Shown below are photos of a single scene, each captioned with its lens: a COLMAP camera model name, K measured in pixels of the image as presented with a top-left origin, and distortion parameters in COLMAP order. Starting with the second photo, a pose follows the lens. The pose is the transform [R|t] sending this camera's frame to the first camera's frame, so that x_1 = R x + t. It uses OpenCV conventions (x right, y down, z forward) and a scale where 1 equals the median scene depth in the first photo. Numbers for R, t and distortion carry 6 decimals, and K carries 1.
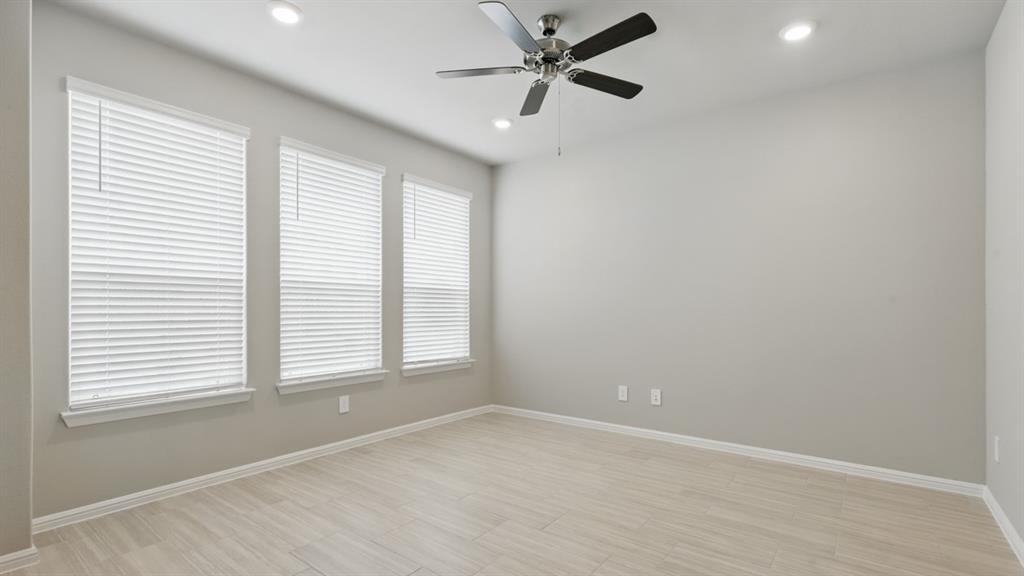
lens RADIAL K [[462.1, 0, 515.3], [0, 462.1, 309.4], [0, 0, 1]] dist [-0.011510, 0.000453]
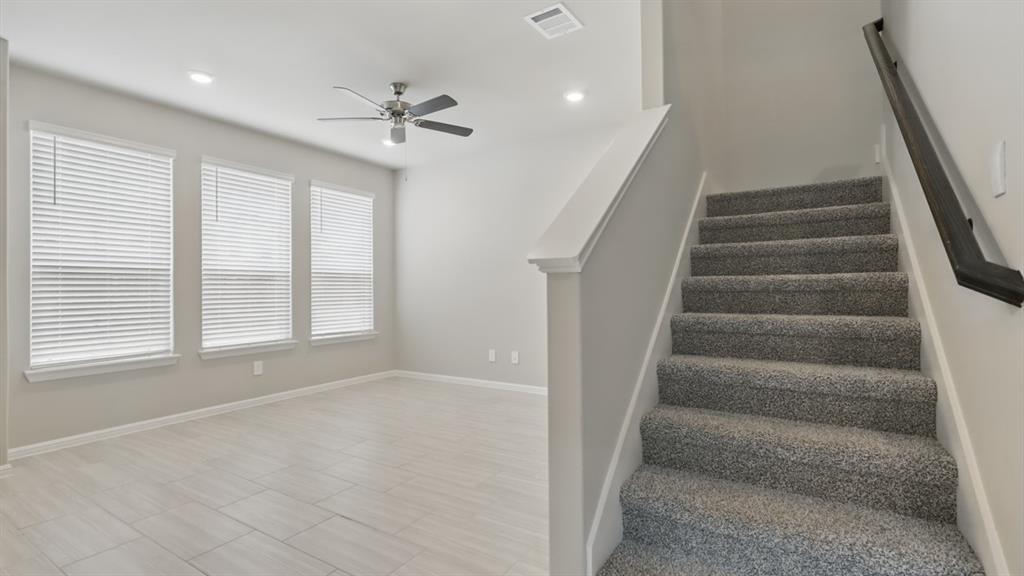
lens RADIAL K [[462.1, 0, 511.2], [0, 462.1, 283.1], [0, 0, 1]] dist [-0.011510, 0.000453]
pose [[0.995614, -0.009115, 0.093106, 0.210132], [0.010243, 0.999880, -0.011638, -0.001092], [-0.092989, 0.012540, 0.995588, -0.323588]]
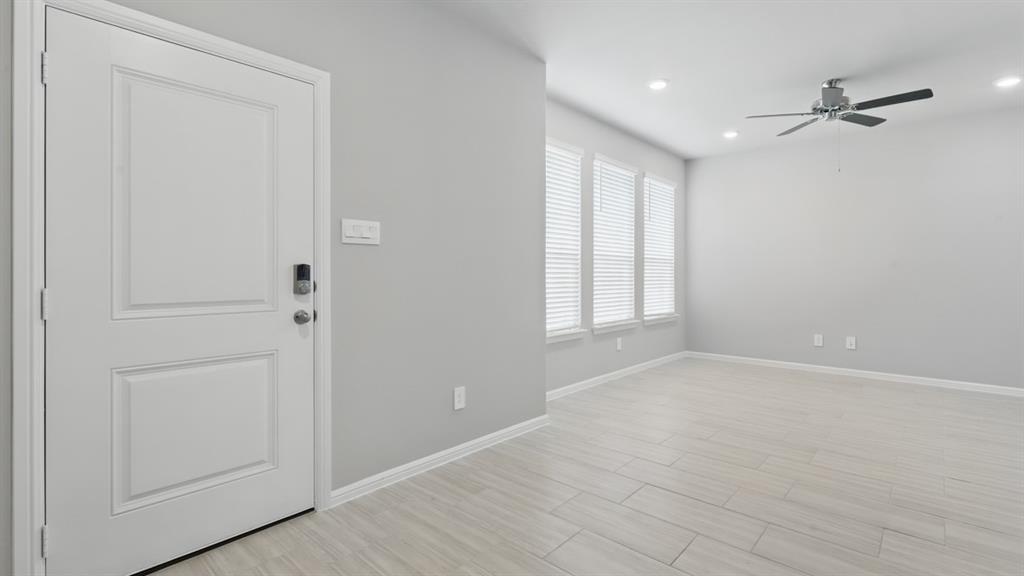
lens RADIAL K [[462.1, 0, 515.7], [0, 462.1, 273.2], [0, 0, 1]] dist [-0.011510, 0.000453]
pose [[0.995765, 0.000508, -0.091931, -0.601651], [-0.000902, 0.999991, -0.004244, 0.002400], [0.091928, 0.004309, 0.995756, -0.428821]]
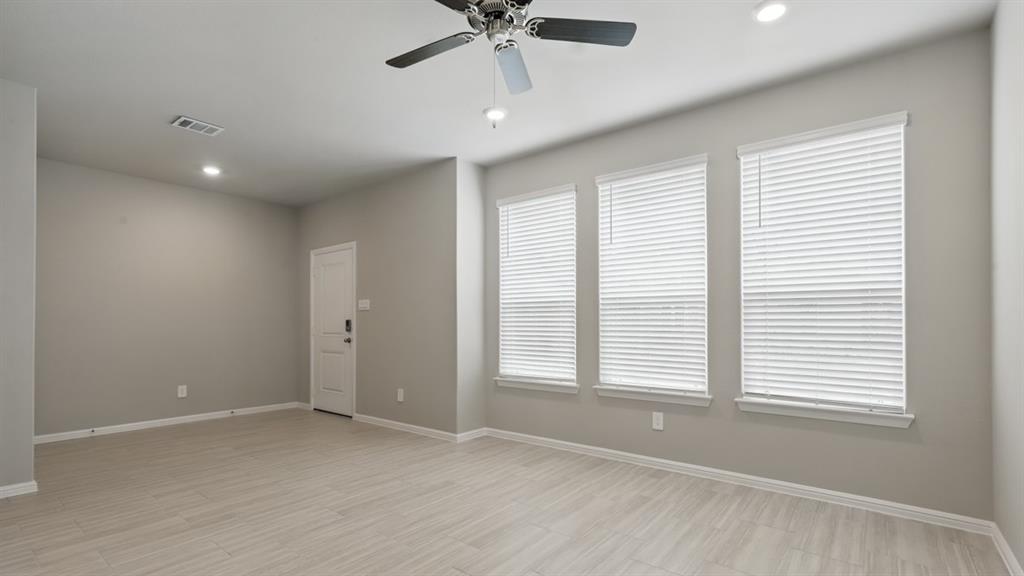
lens RADIAL K [[462.1, 0, 526.3], [0, 462.1, 320.4], [0, 0, 1]] dist [-0.011510, 0.000453]
pose [[-0.015066, -0.012504, -0.999808, 0.658636], [-0.002999, 0.999918, -0.012460, 0.008351], [0.999882, 0.002810, -0.015102, 0.807140]]
